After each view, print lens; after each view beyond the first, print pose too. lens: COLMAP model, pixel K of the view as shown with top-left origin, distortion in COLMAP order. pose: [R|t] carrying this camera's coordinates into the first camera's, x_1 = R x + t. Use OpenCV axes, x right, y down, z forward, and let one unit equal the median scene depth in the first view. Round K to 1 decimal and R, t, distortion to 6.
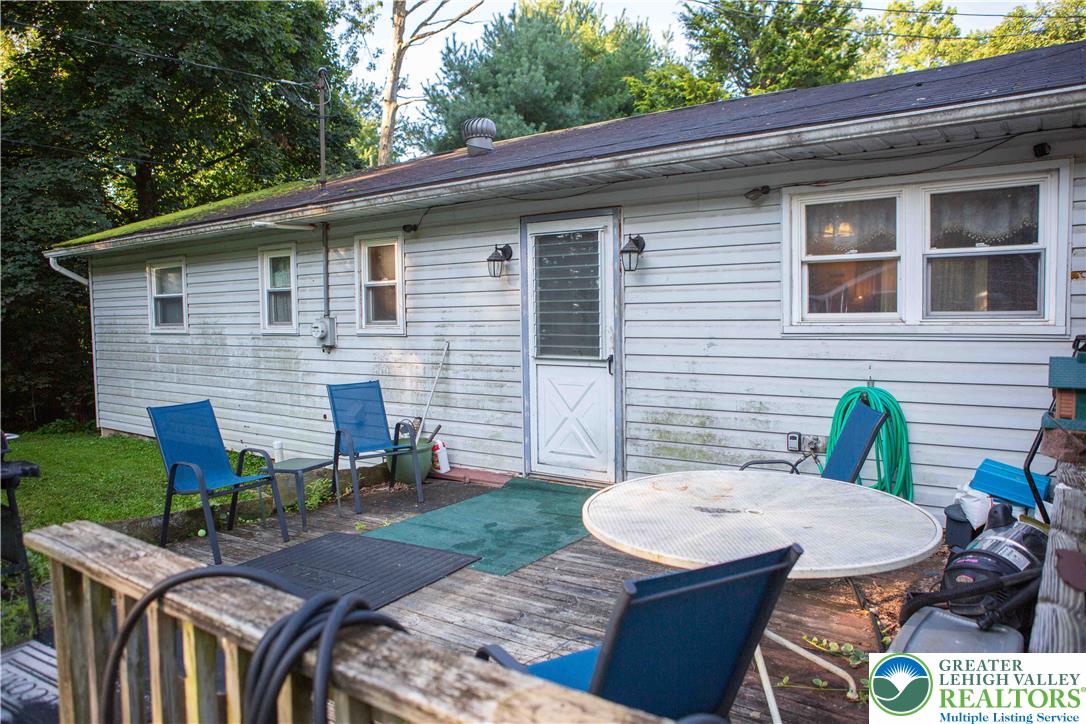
lens RADIAL K [[749.3, 0, 543.0], [0, 749.3, 362.0], [0, 0, 1]] dist [-0.107503, 0.074063]
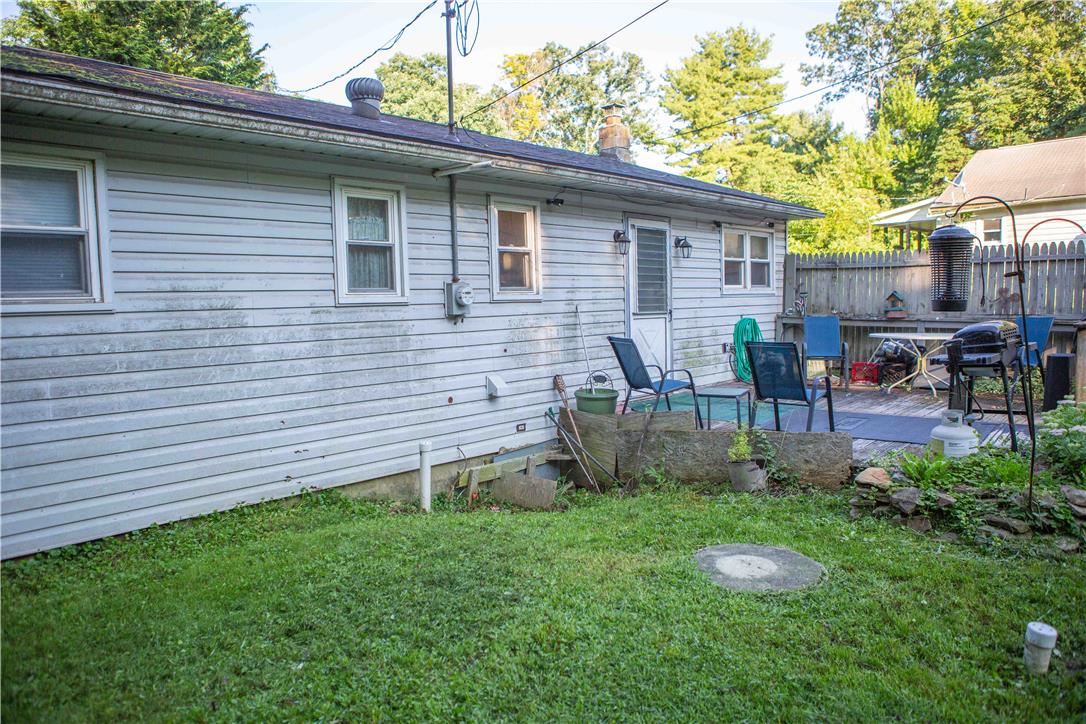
lens RADIAL K [[749.3, 0, 543.0], [0, 749.3, 362.0], [0, 0, 1]] dist [-0.107503, 0.074063]
pose [[0.123666, -0.068724, 0.989941, -1.526906], [0.084671, 0.994692, 0.058477, -0.013696], [-0.988705, 0.076587, 0.128829, 1.065935]]
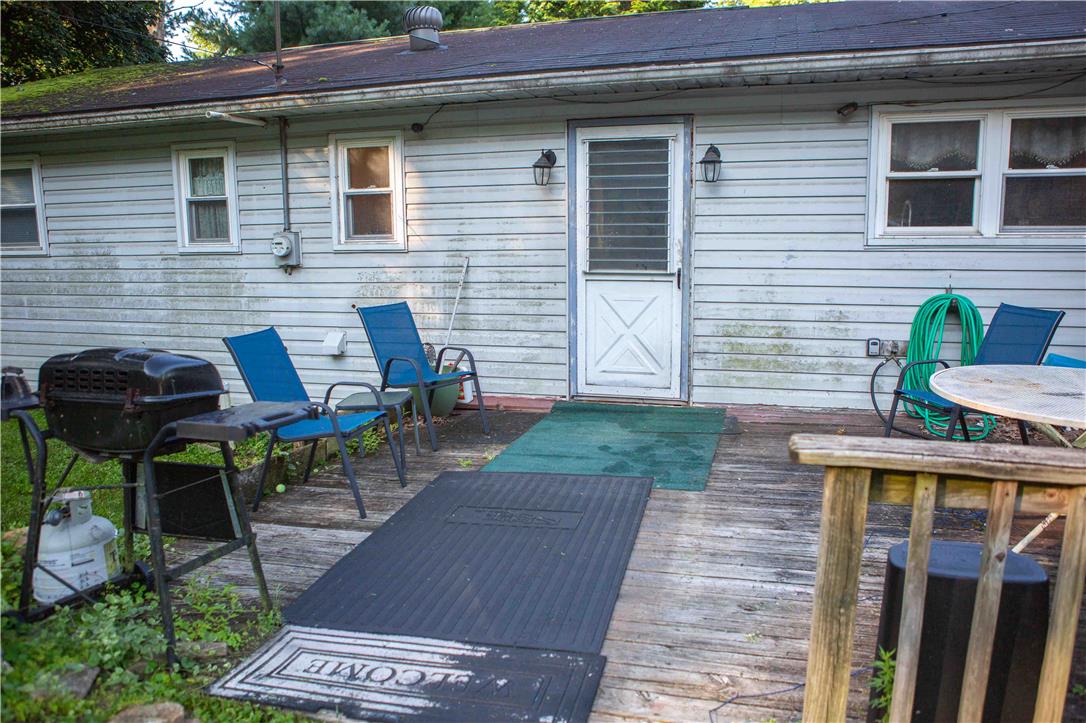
lens RADIAL K [[793.9, 0, 543.0], [0, 793.9, 361.5], [0, 0, 1]] dist [-0.102373, 0.069945]
pose [[0.946044, -0.046663, 0.320659, -0.413061], [0.017801, 0.995567, 0.092359, 0.013055], [-0.323548, -0.081668, 0.942681, 0.073376]]
